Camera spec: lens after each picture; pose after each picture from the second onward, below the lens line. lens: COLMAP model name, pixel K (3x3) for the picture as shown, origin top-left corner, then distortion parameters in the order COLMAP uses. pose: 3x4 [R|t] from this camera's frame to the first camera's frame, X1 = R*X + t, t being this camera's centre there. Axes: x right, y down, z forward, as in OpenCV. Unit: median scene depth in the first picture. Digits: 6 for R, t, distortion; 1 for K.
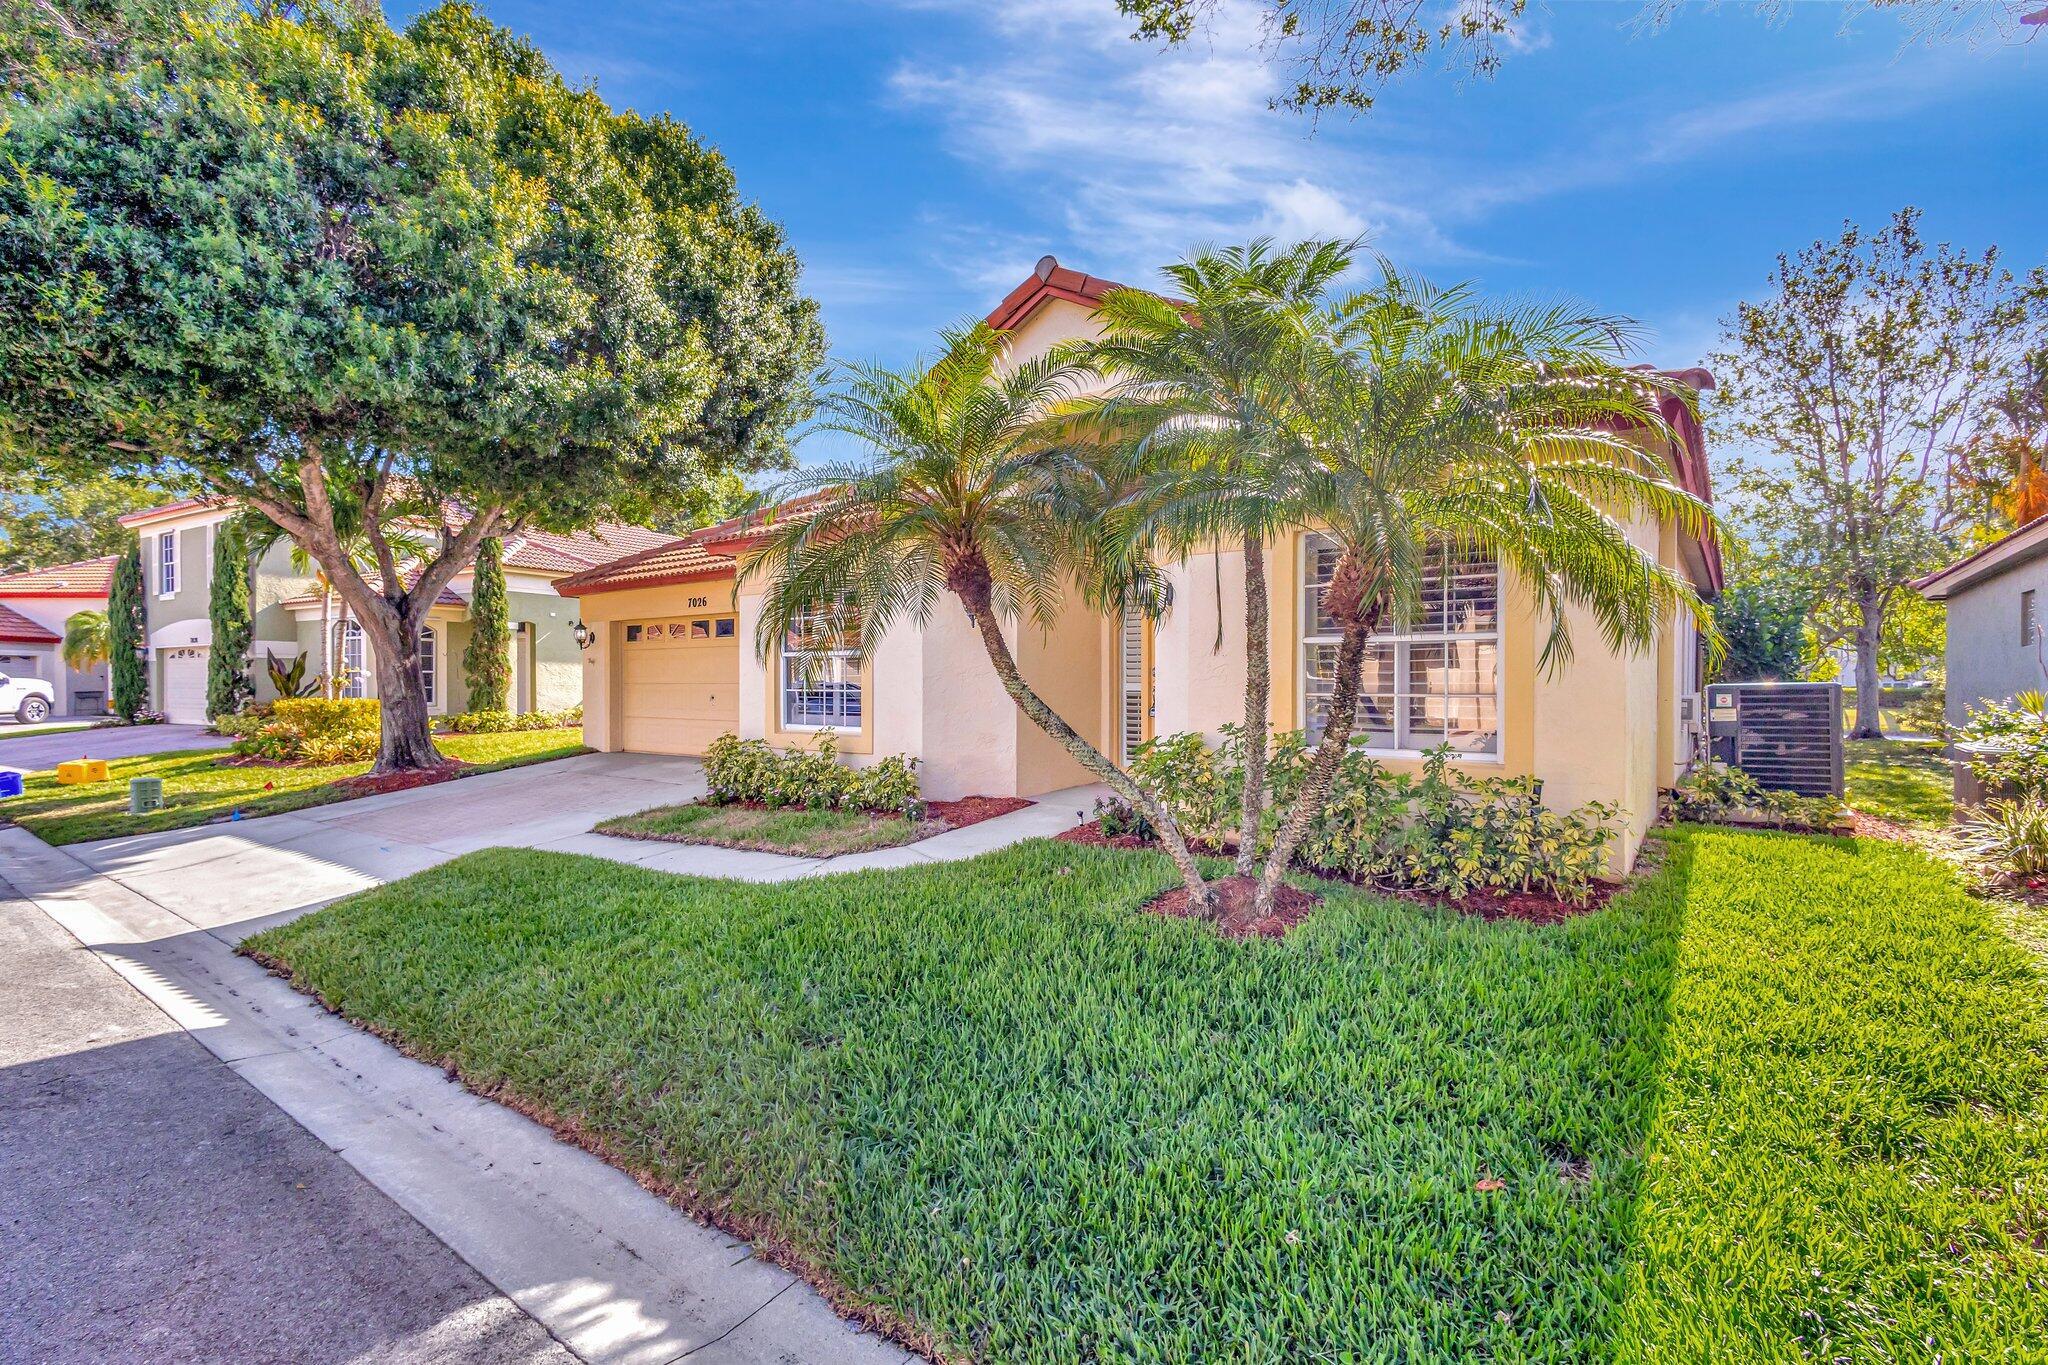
lens RADIAL K [[948.4, 0, 1021.9], [0, 948.4, 671.1], [0, 0, 1]] dist [0.008825, 0.000370]
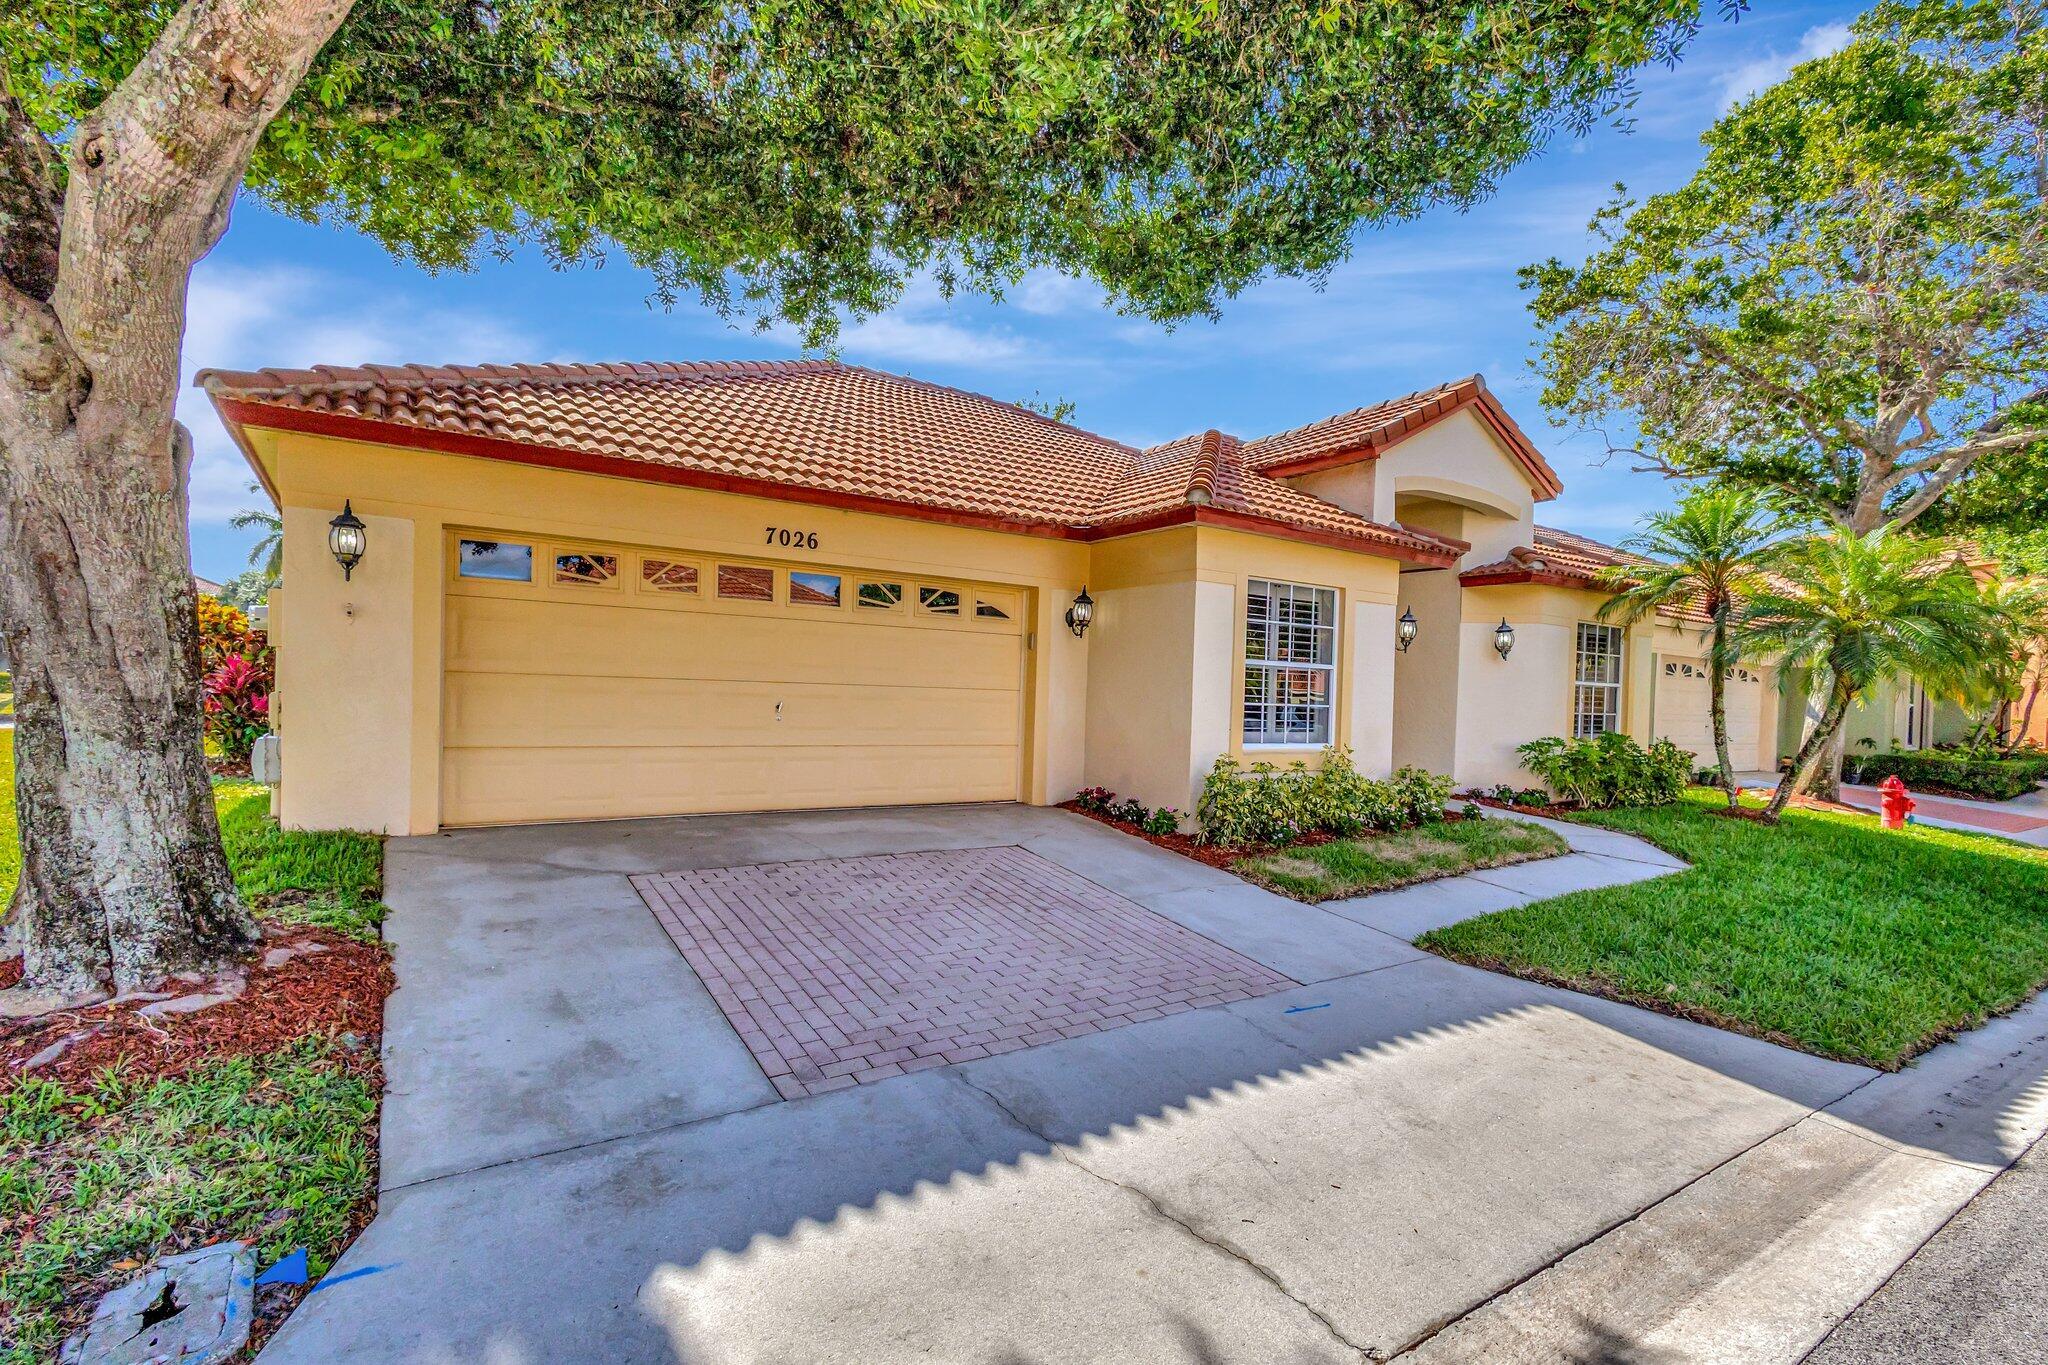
lens RADIAL K [[952.1, 0, 1027.6], [0, 952.1, 738.1], [0, 0, 1]] dist [0.010279, 0.000007]
pose [[0.298720, -0.027600, 0.953942, -1.071464], [-0.037361, 0.998477, 0.040588, 0.021434], [-0.953609, -0.047765, 0.297234, 0.885101]]
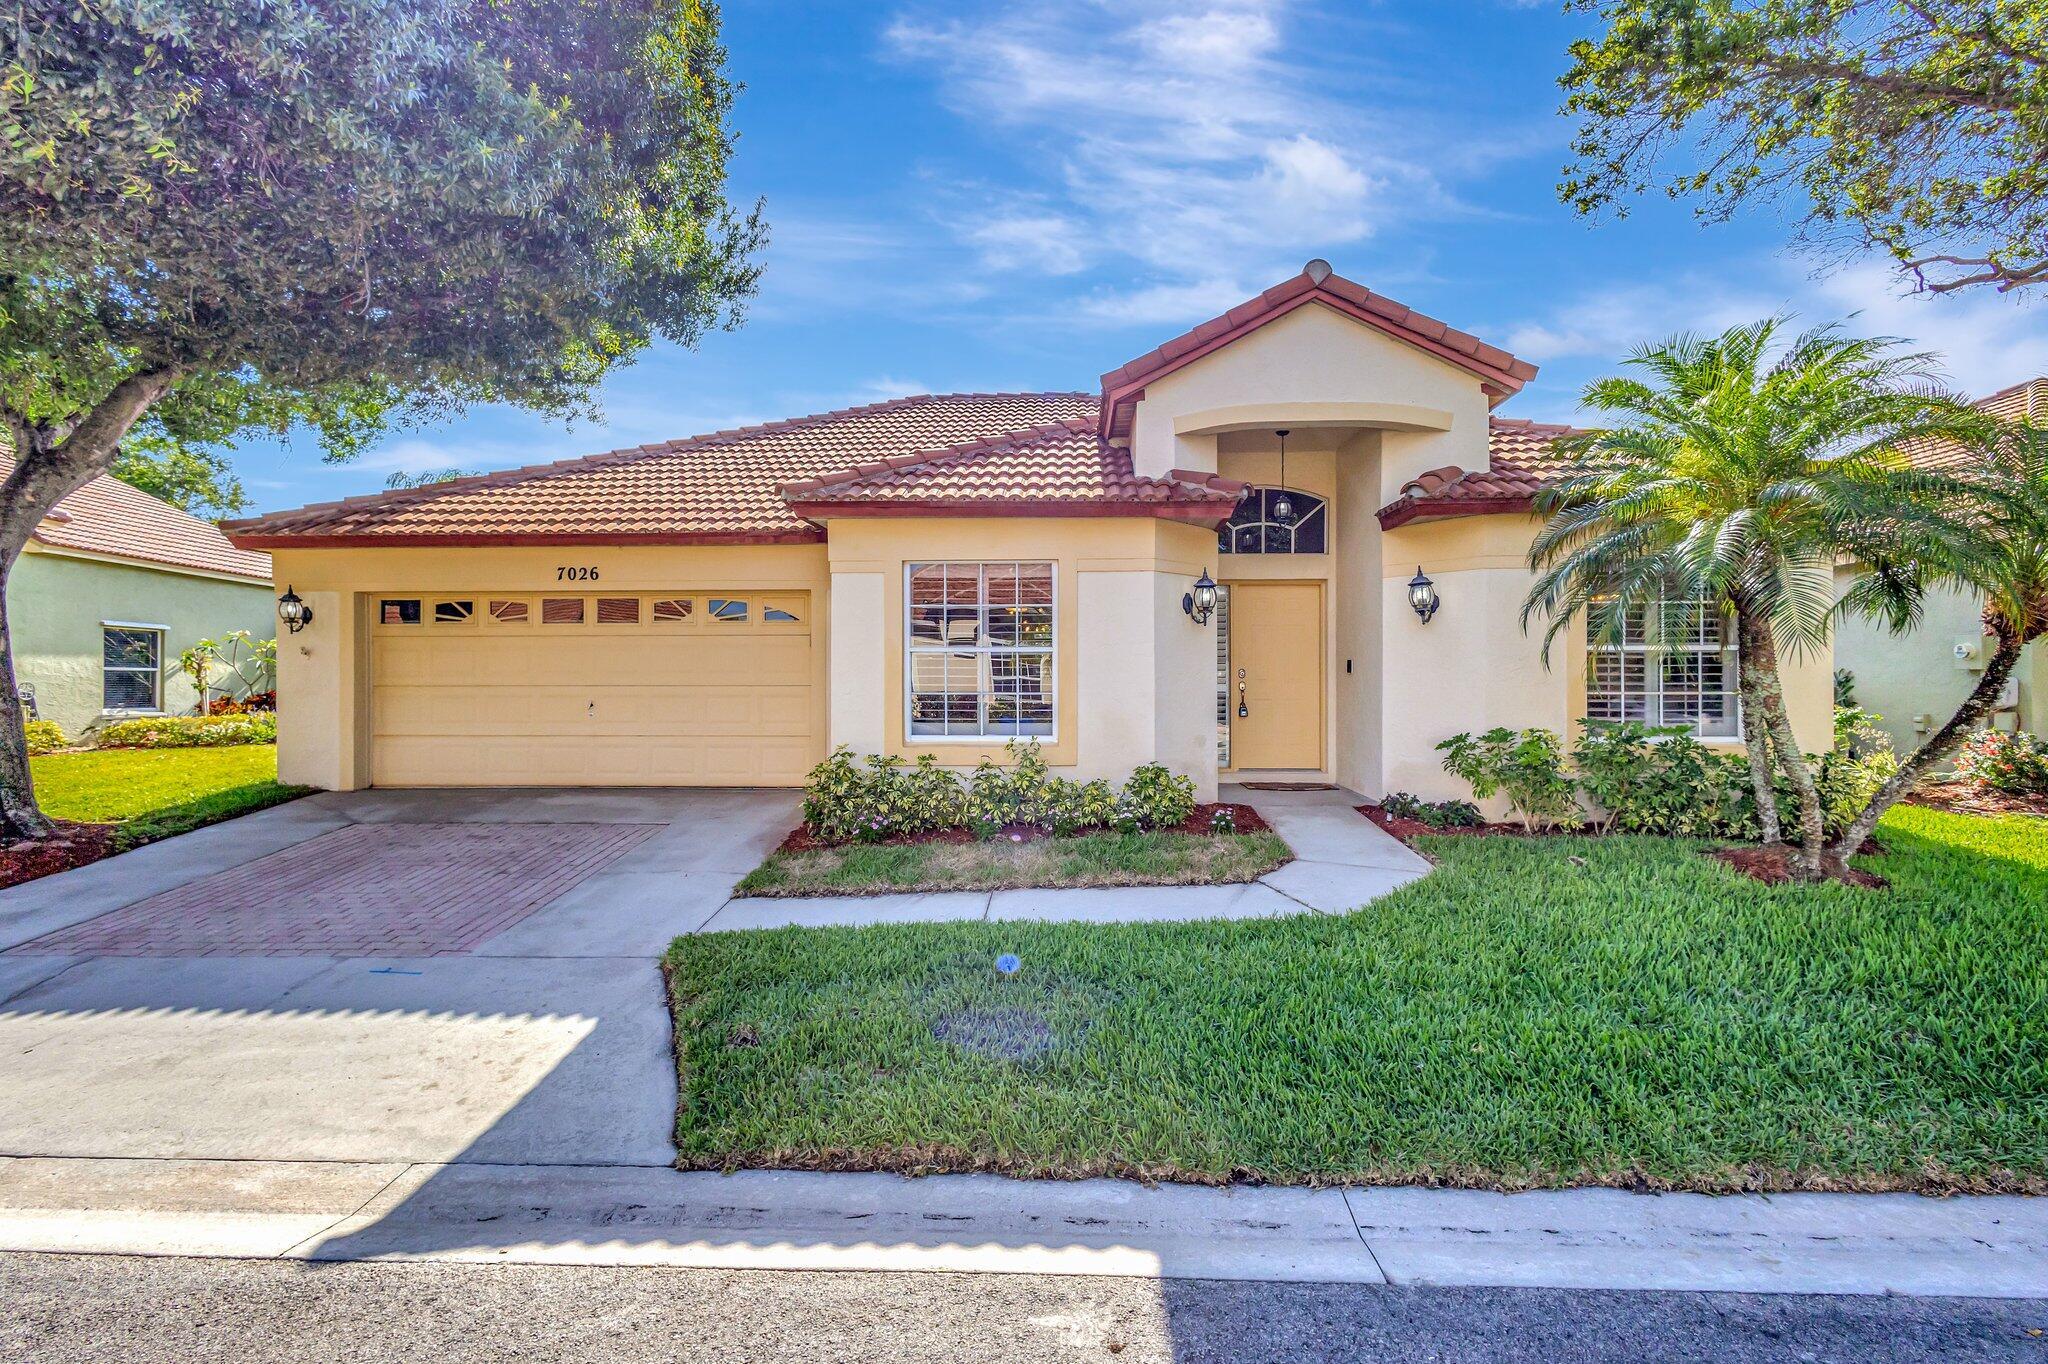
lens RADIAL K [[948.4, 0, 1021.9], [0, 948.4, 670.6], [0, 0, 1]] dist [0.008825, 0.000370]
pose [[0.812847, 0.016212, 0.582251, -0.622825], [-0.008849, 0.999841, -0.015485, 0.011016], [-0.582410, 0.007434, 0.812862, 0.283837]]
